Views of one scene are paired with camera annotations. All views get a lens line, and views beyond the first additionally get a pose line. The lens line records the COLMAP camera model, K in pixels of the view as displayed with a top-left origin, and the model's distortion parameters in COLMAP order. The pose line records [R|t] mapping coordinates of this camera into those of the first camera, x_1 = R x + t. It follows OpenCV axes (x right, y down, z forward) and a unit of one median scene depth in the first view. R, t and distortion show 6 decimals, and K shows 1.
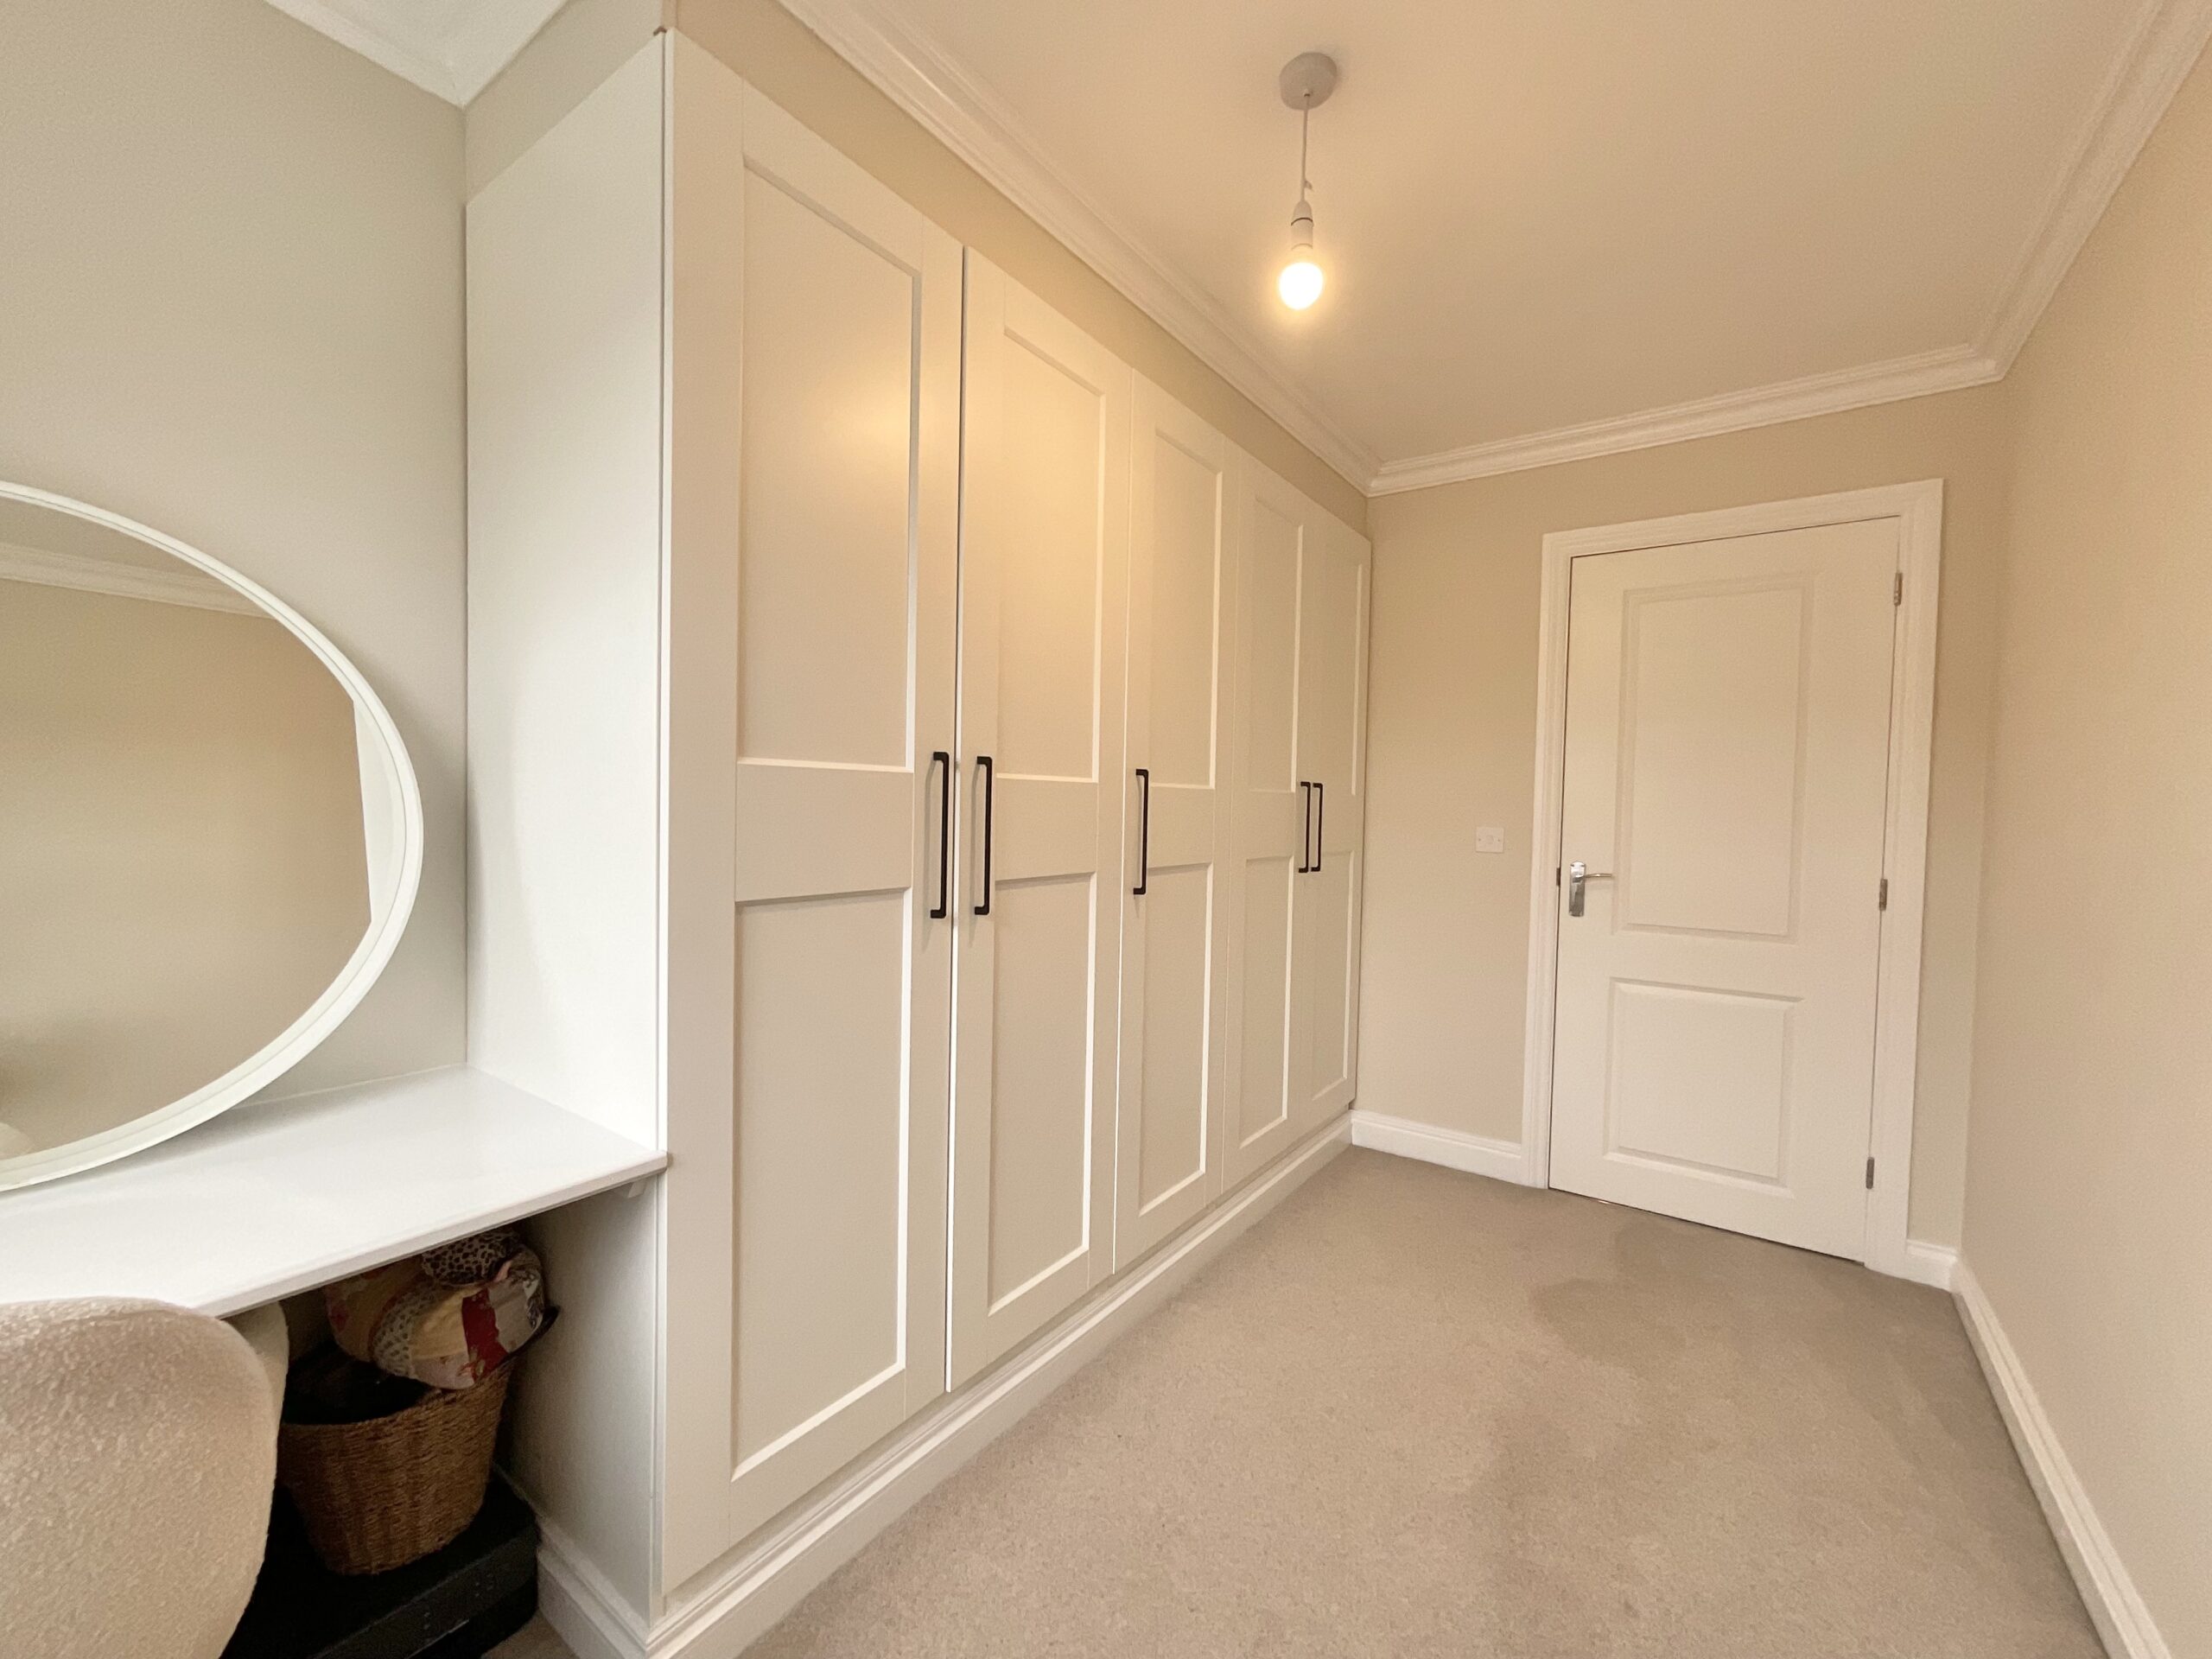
lens RADIAL K [[899.3, 0, 1106.0], [0, 899.3, 829.5], [0, 0, 1]] dist [-0.000364, -0.000285]
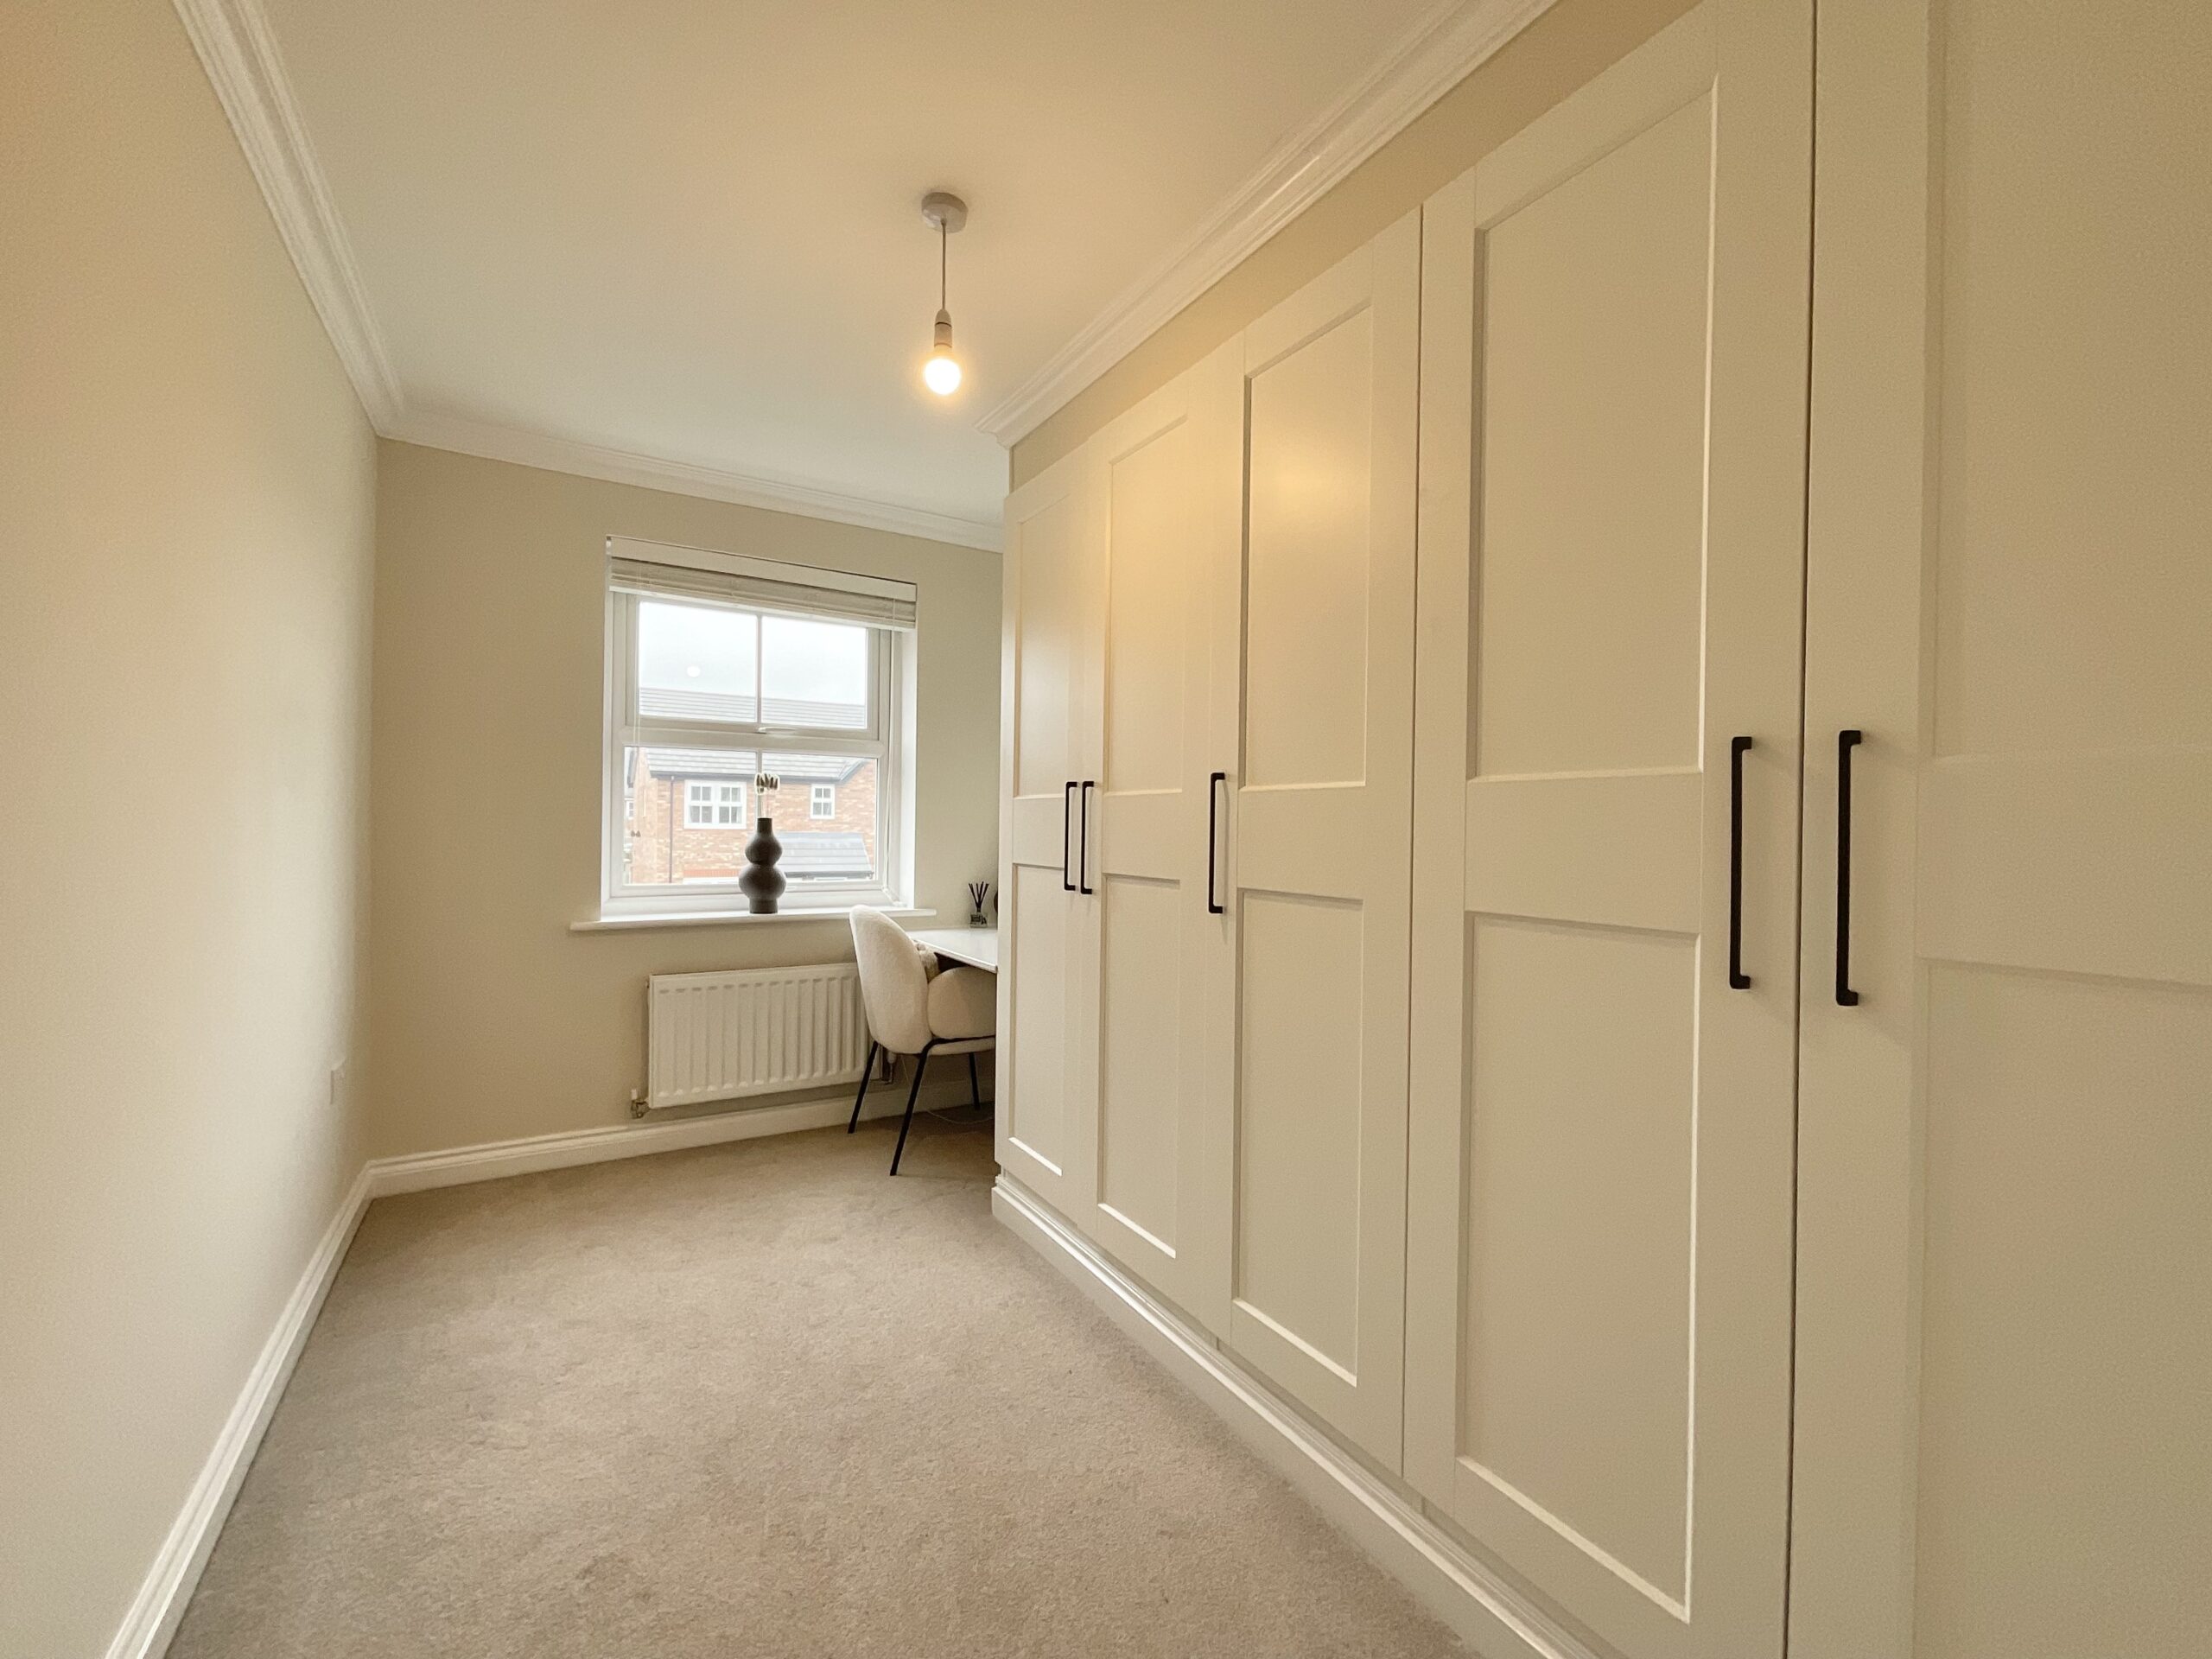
lens RADIAL K [[899.3, 0, 1106.0], [0, 899.3, 829.5], [0, 0, 1]] dist [-0.000364, -0.000285]
pose [[-0.402355, -0.007480, -0.915453, 0.839420], [-0.019856, 0.999803, 0.000558, -0.009953], [0.915268, 0.018402, -0.402424, 1.199122]]
